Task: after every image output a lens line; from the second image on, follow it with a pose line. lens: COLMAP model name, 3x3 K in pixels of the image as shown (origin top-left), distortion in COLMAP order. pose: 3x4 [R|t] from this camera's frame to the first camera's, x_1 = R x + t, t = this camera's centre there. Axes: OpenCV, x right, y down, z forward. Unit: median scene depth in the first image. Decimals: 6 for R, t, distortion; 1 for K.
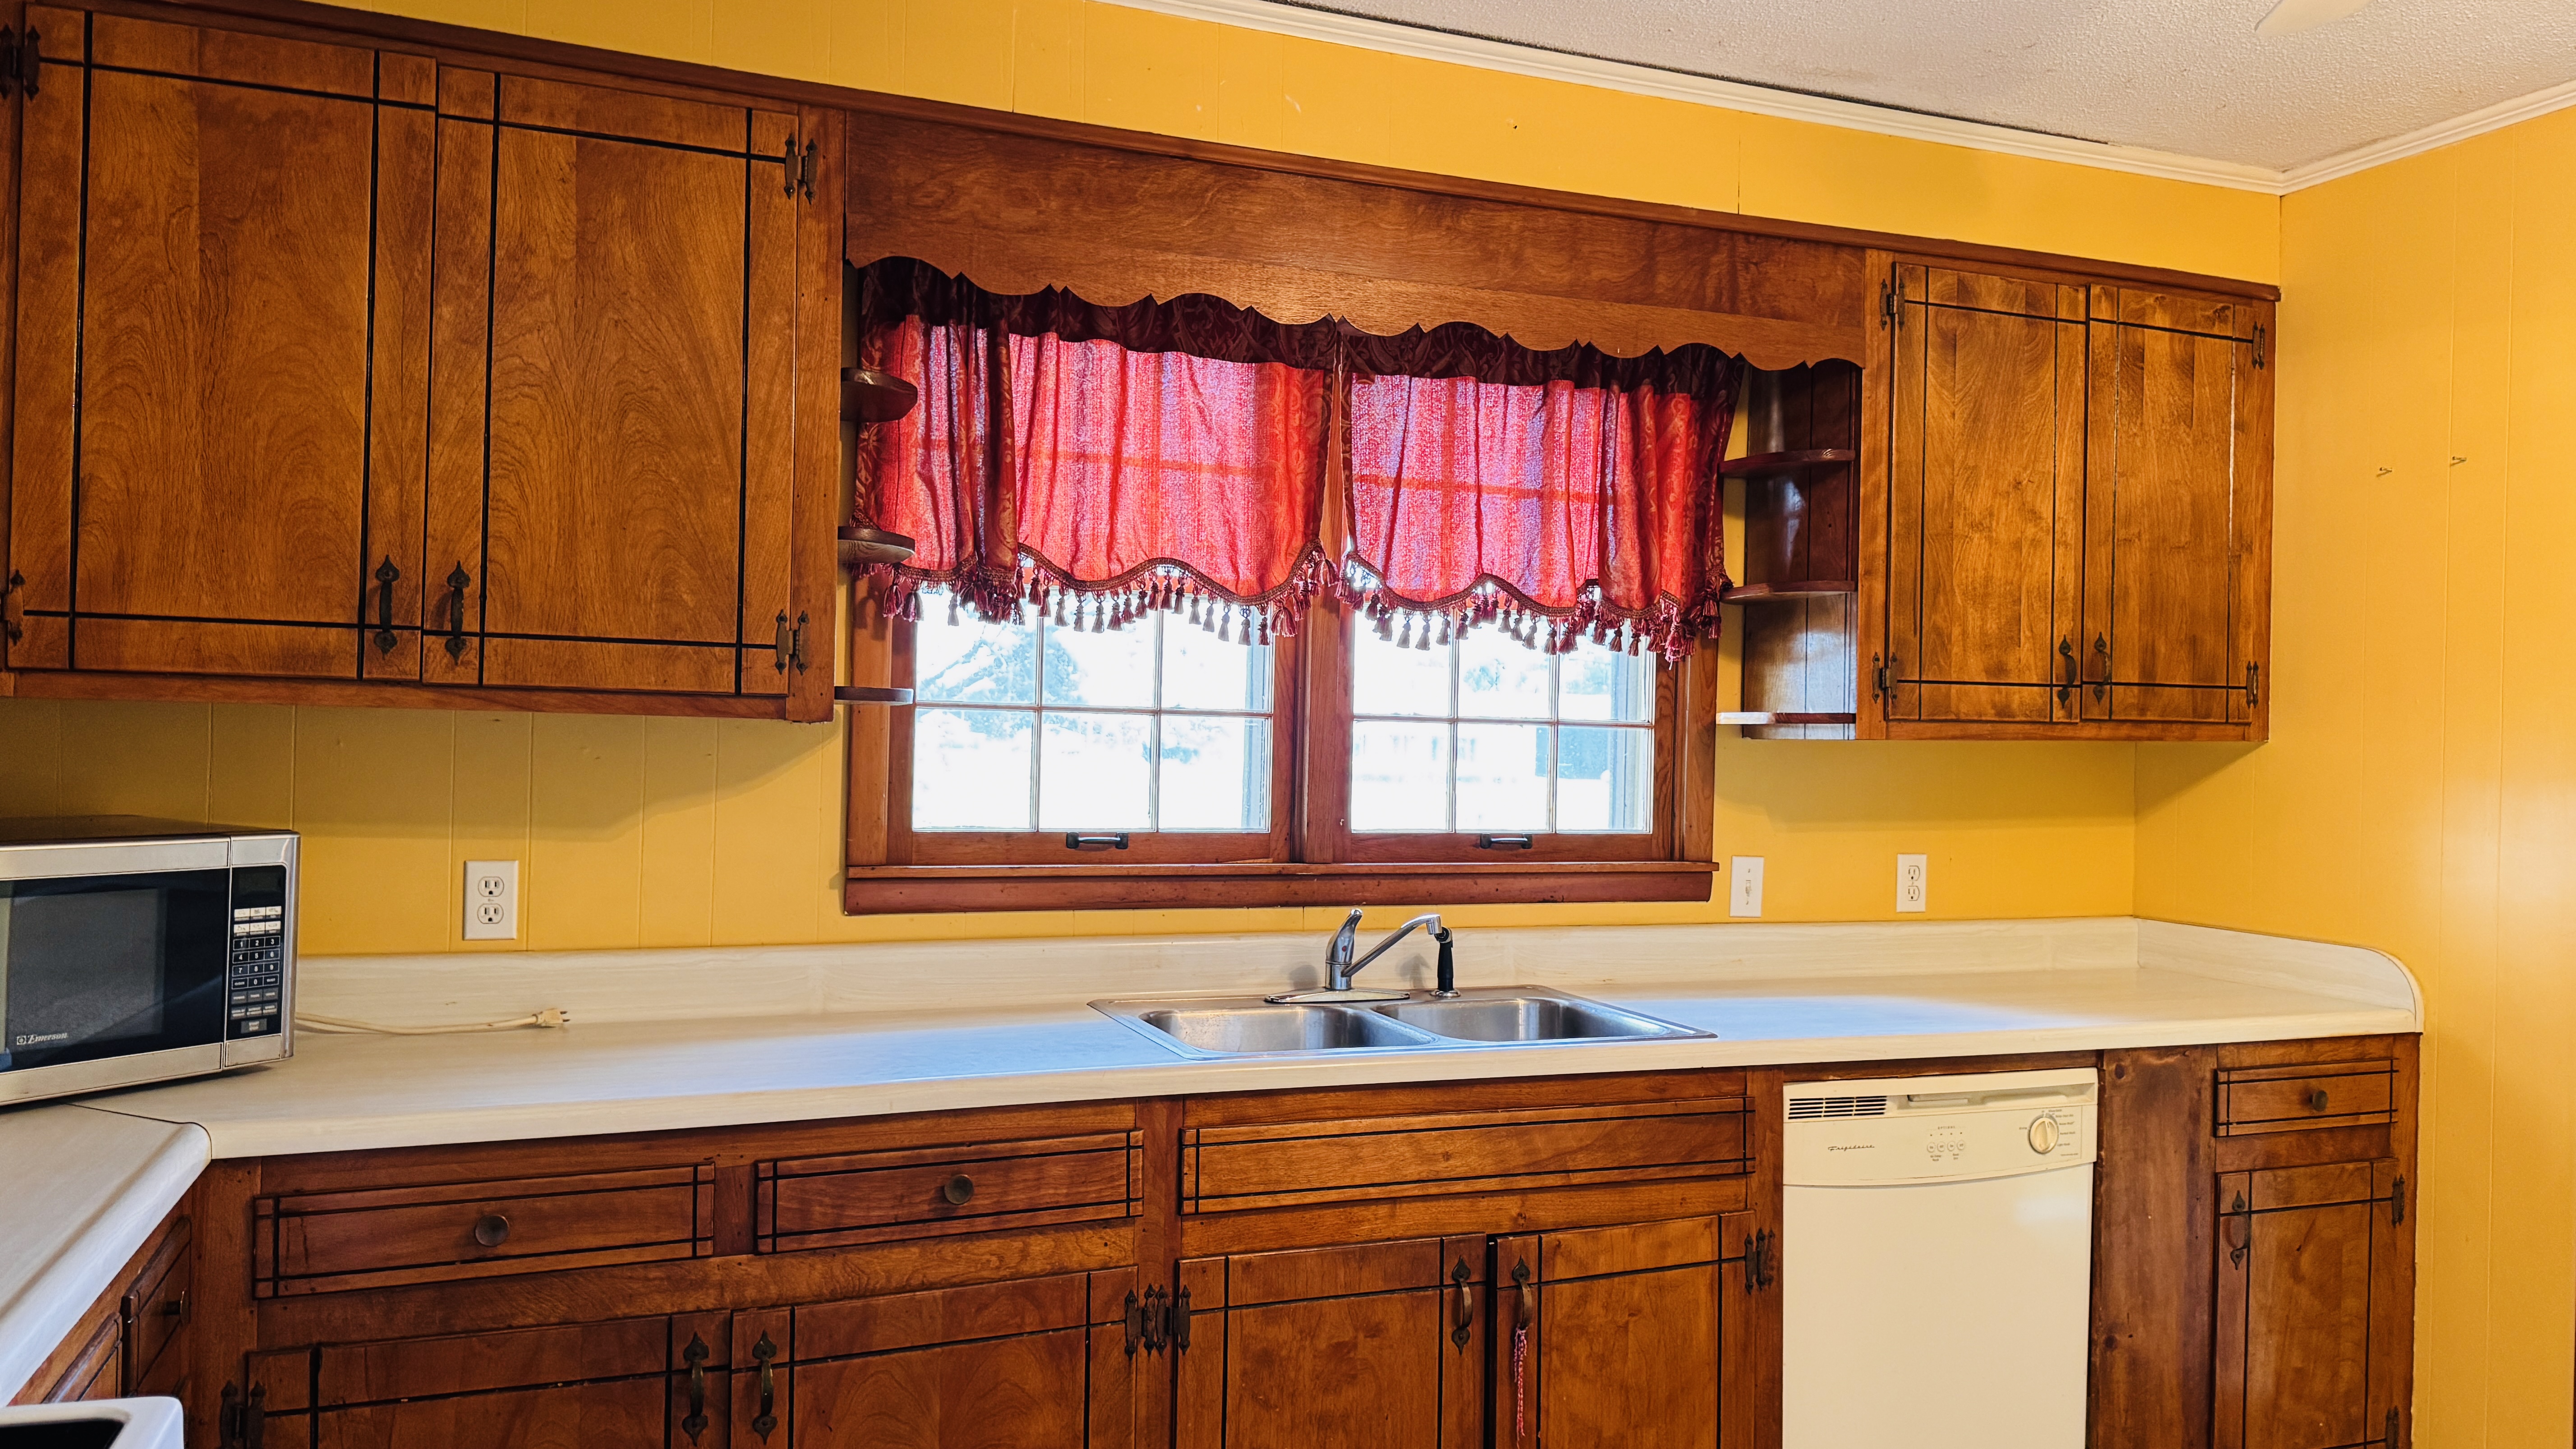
lens RADIAL K [[1793.5, 0, 1281.3], [0, 1793.5, 726.4], [0, 0, 1]] dist [0.125436, -0.213594]
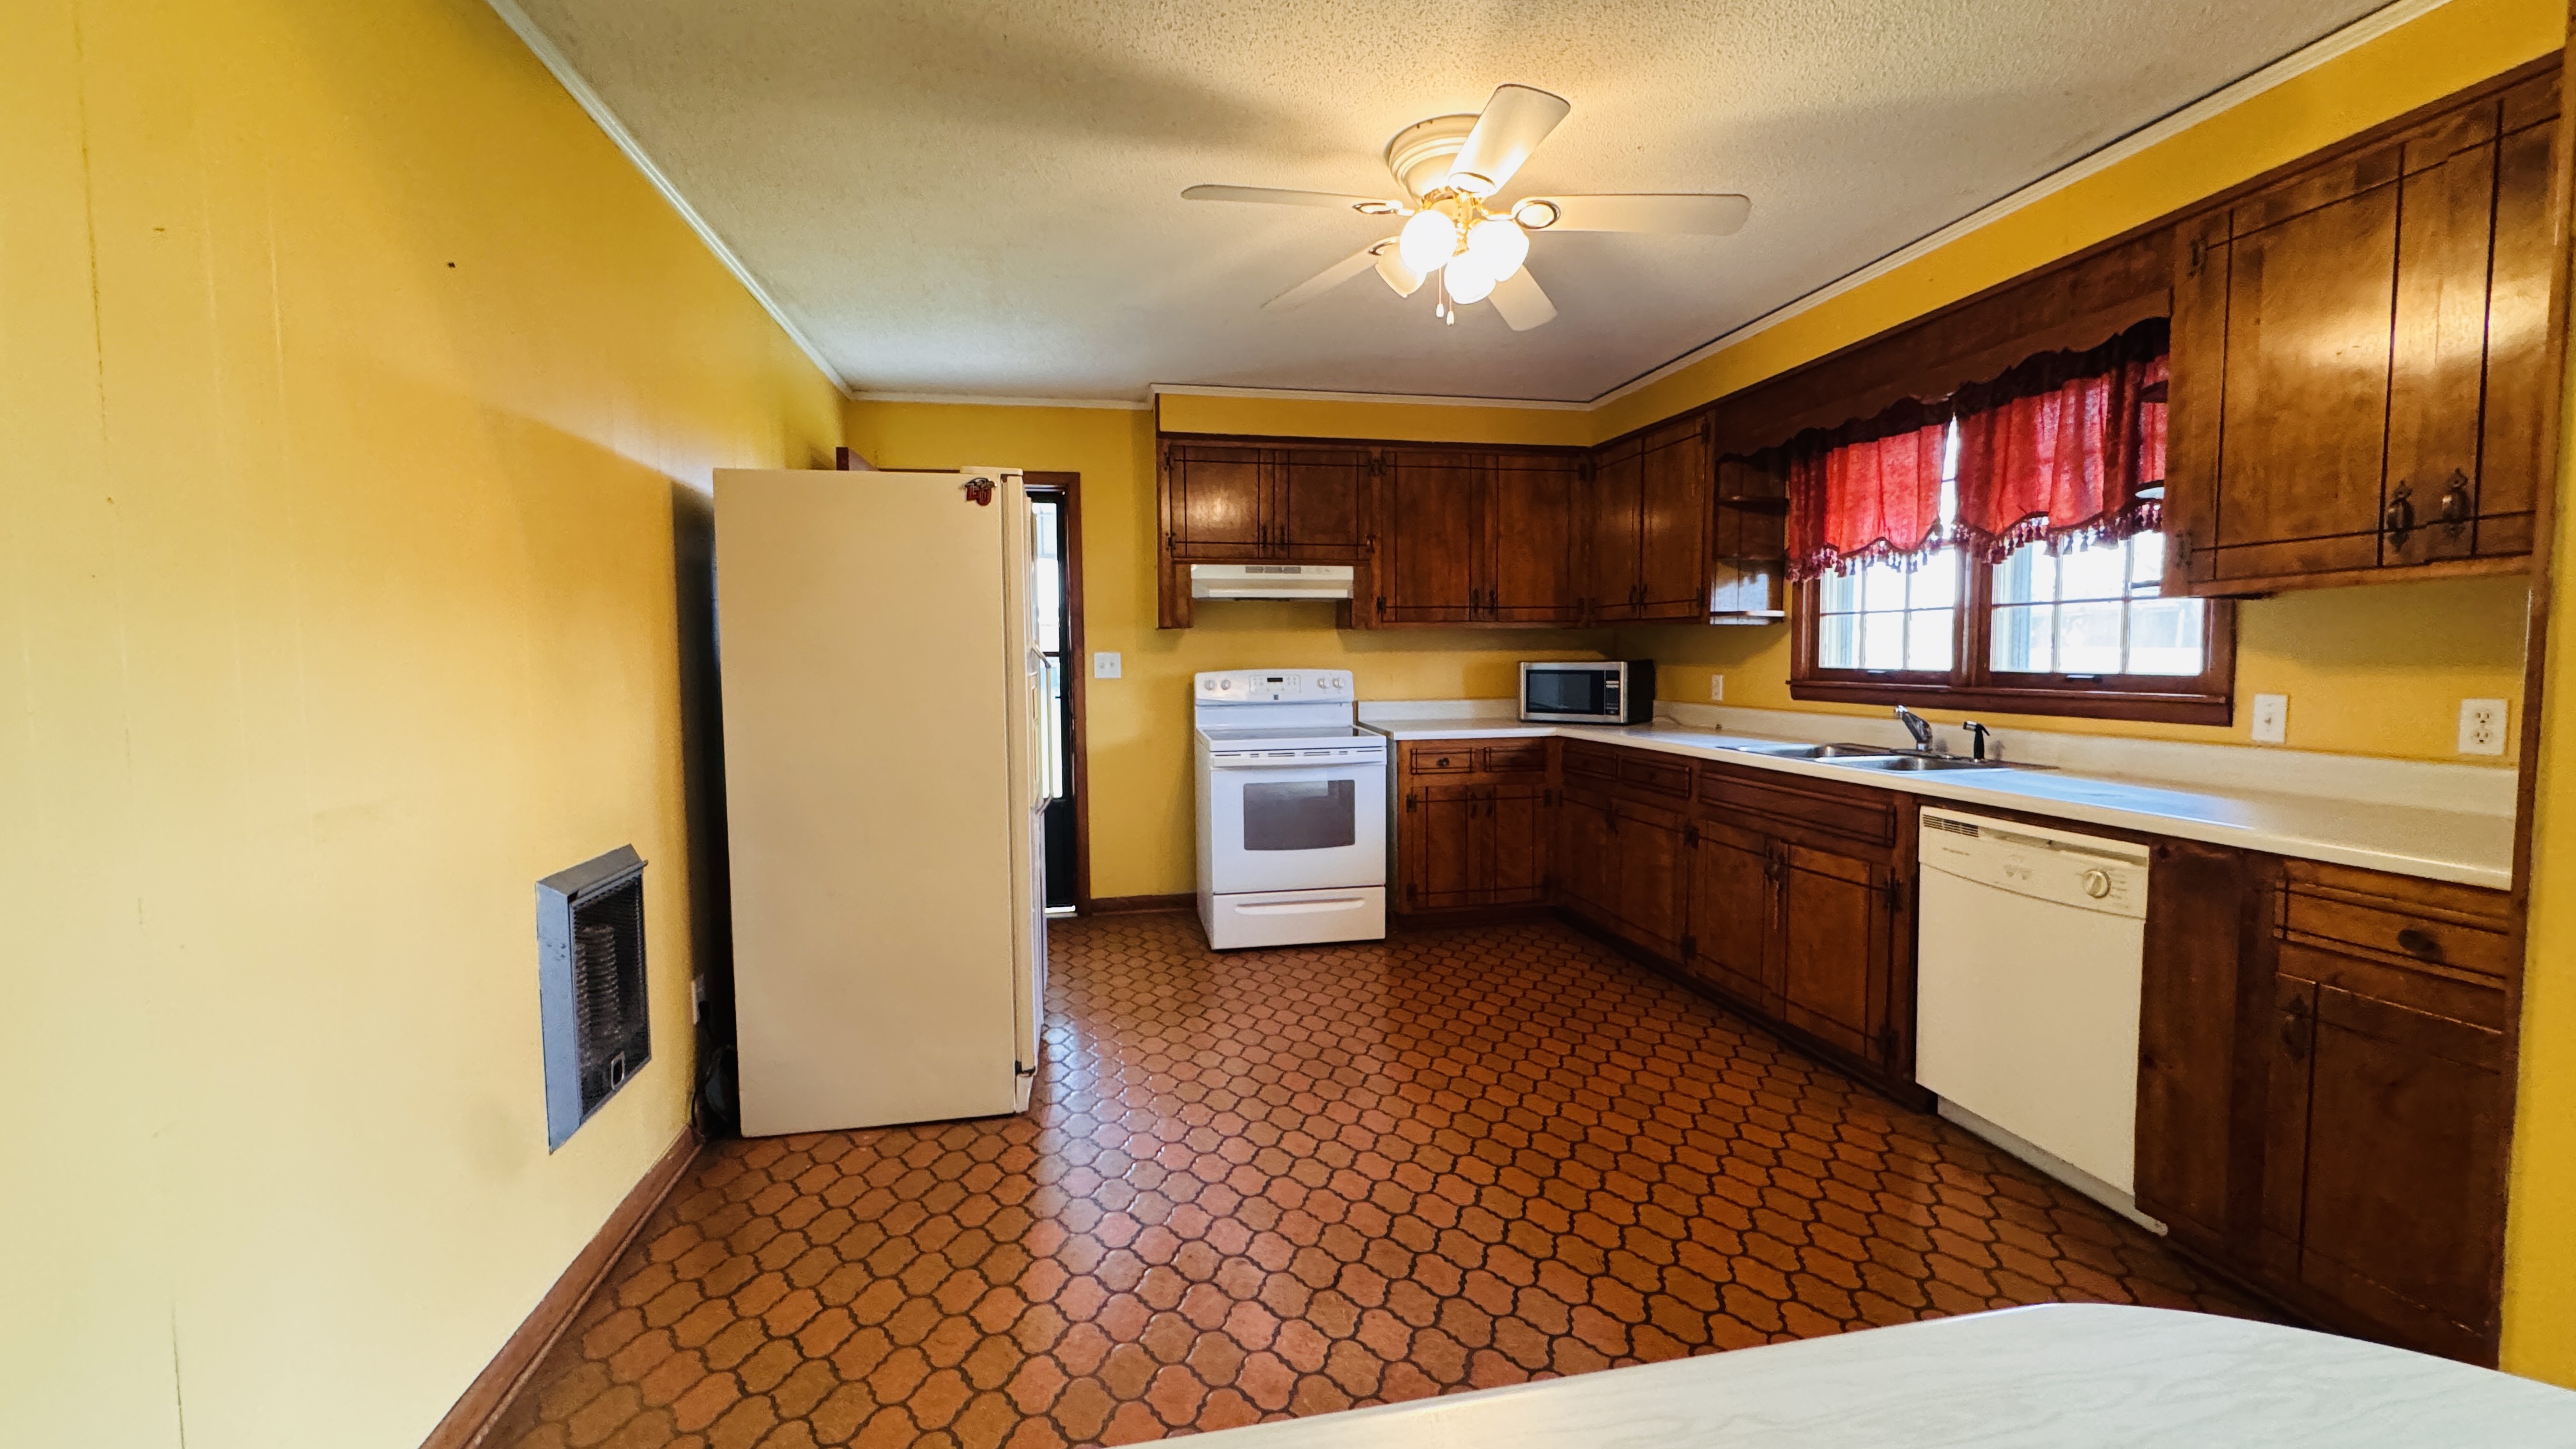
lens RADIAL K [[1025.4, 0, 1285.1], [0, 1025.4, 718.8], [0, 0, 1]] dist [-0.006805, 0.000390]
pose [[-0.174776, 0.043081, -0.983665, 1.240113], [0.010026, 0.999068, 0.041974, 0.060873], [0.984557, -0.002526, -0.175045, 0.523777]]
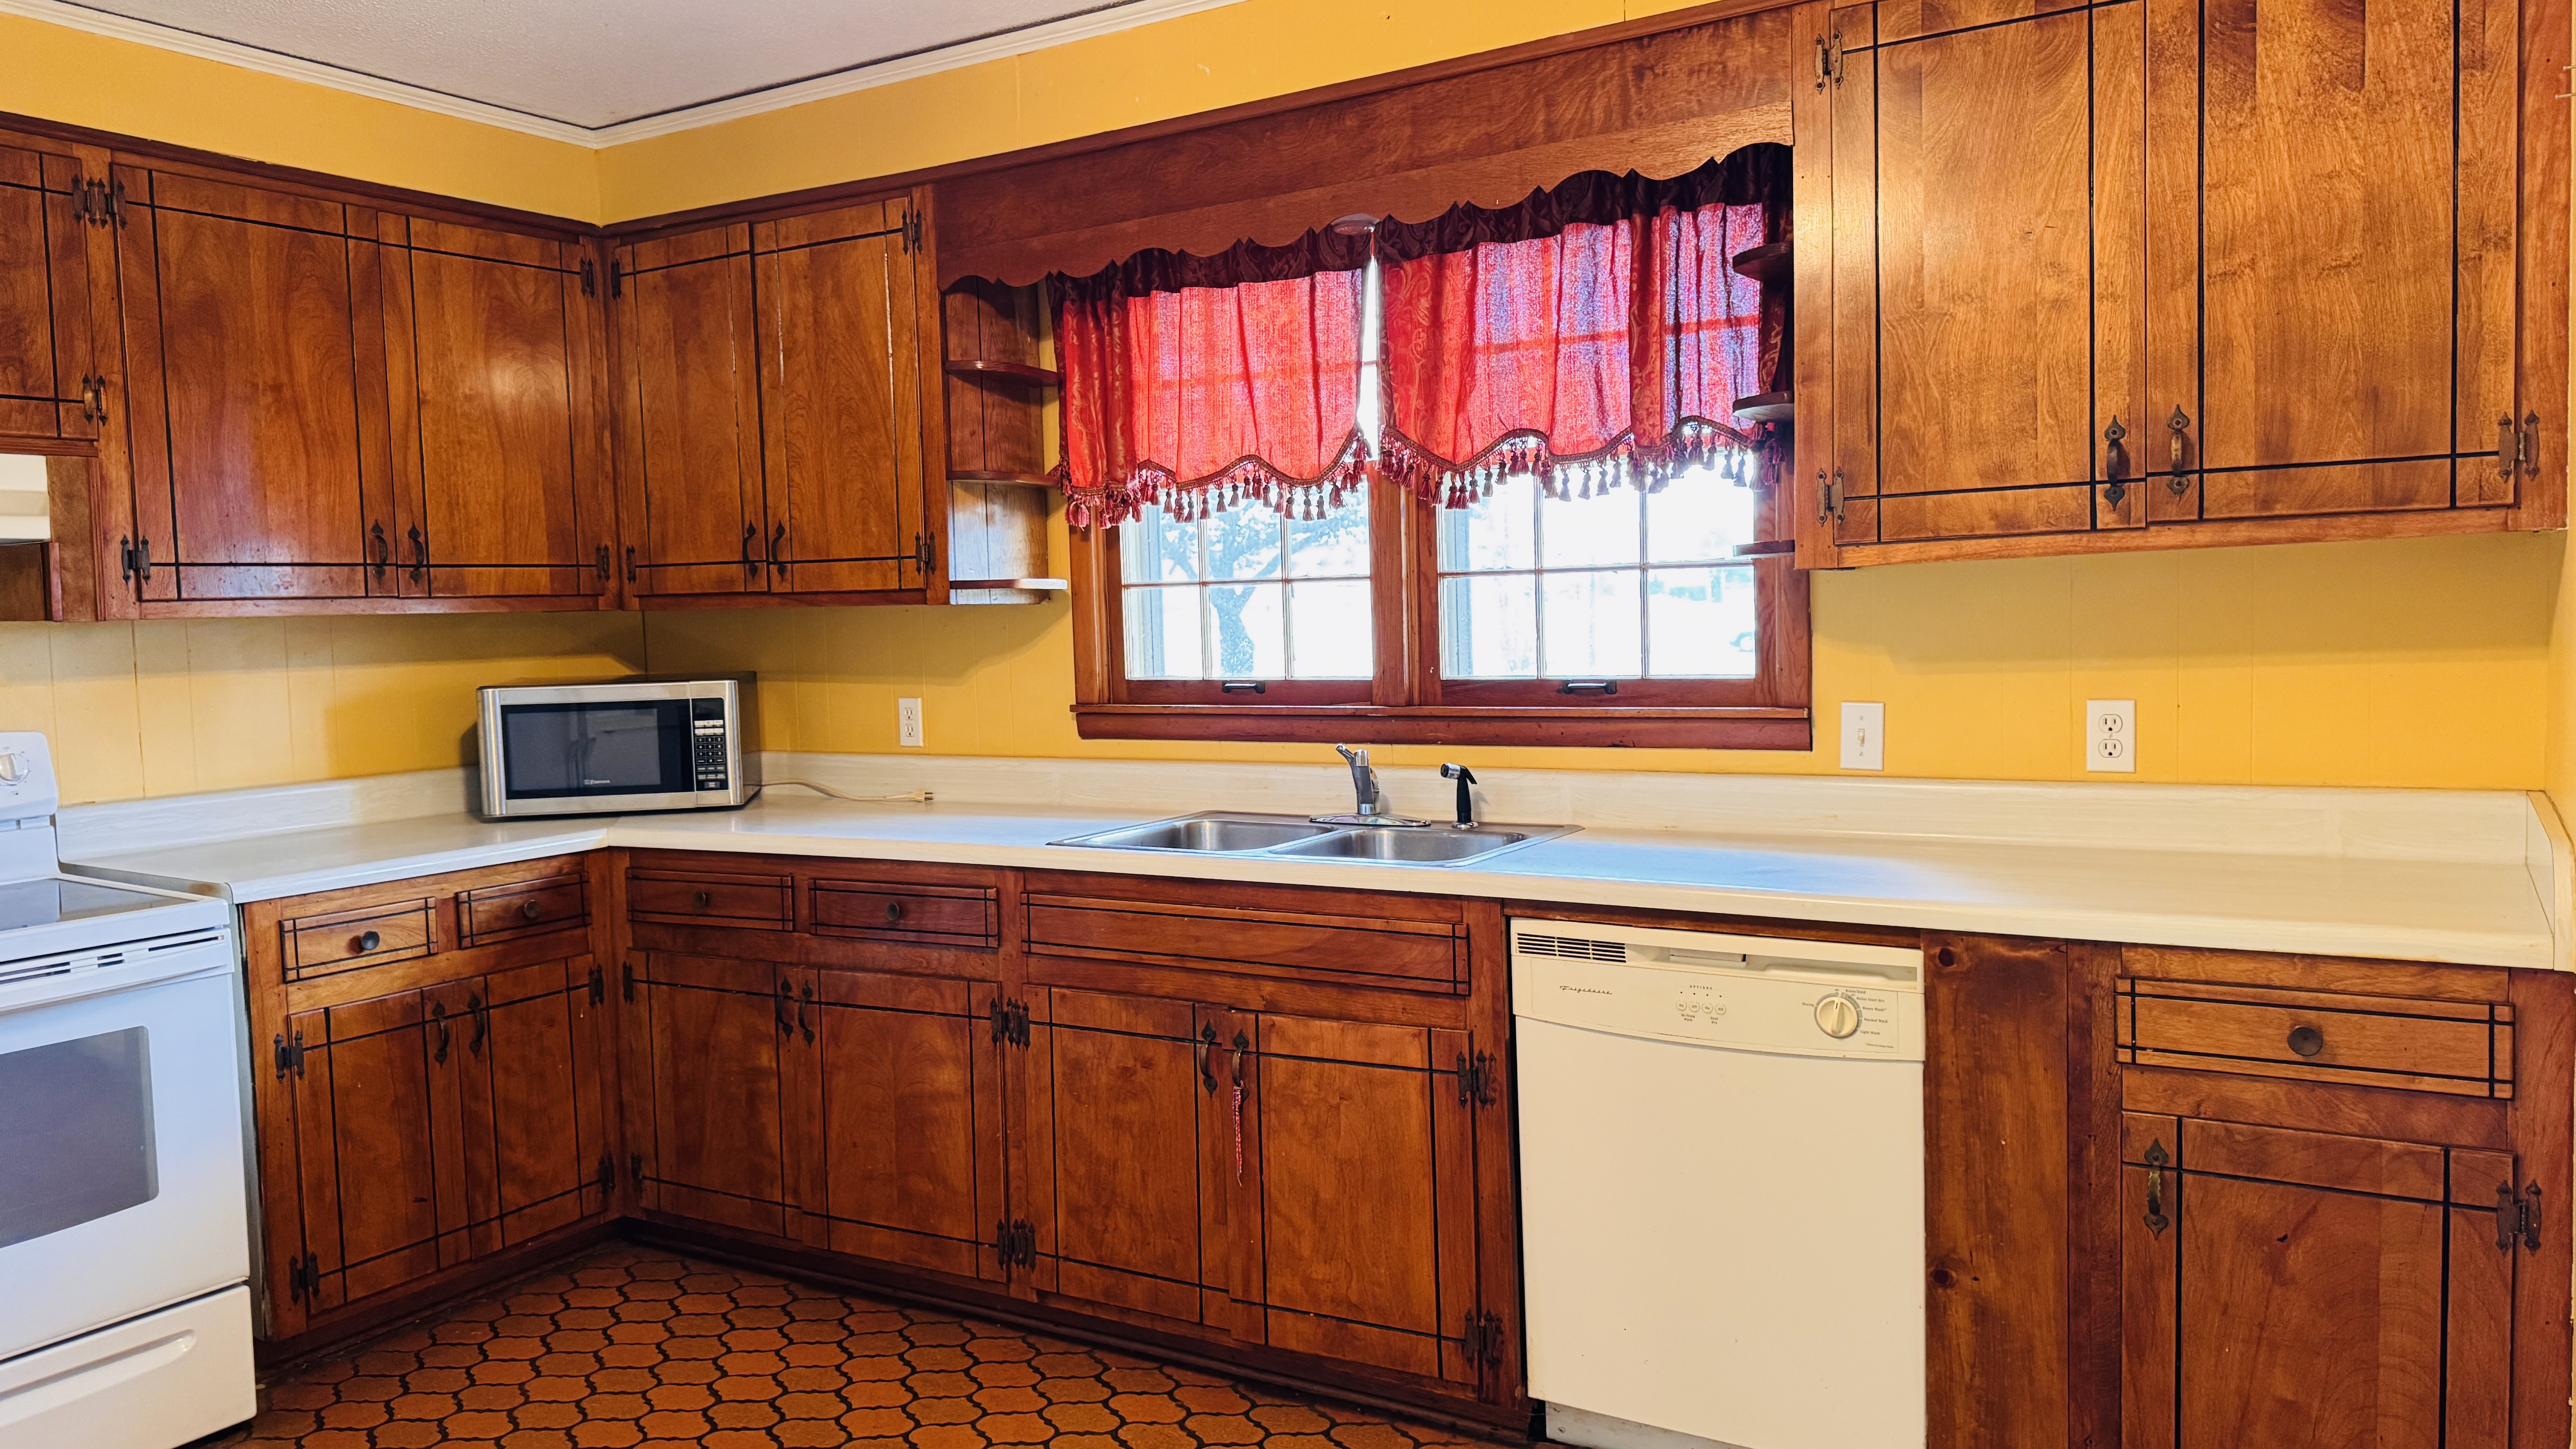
lens RADIAL K [[1793.5, 0, 1281.3], [0, 1793.5, 726.4], [0, 0, 1]] dist [0.125436, -0.213594]
pose [[0.604768, 0.014024, -0.796278, 0.924624], [0.046571, 0.997511, 0.052939, 0.026632], [0.795039, -0.069099, 0.602610, 0.267912]]
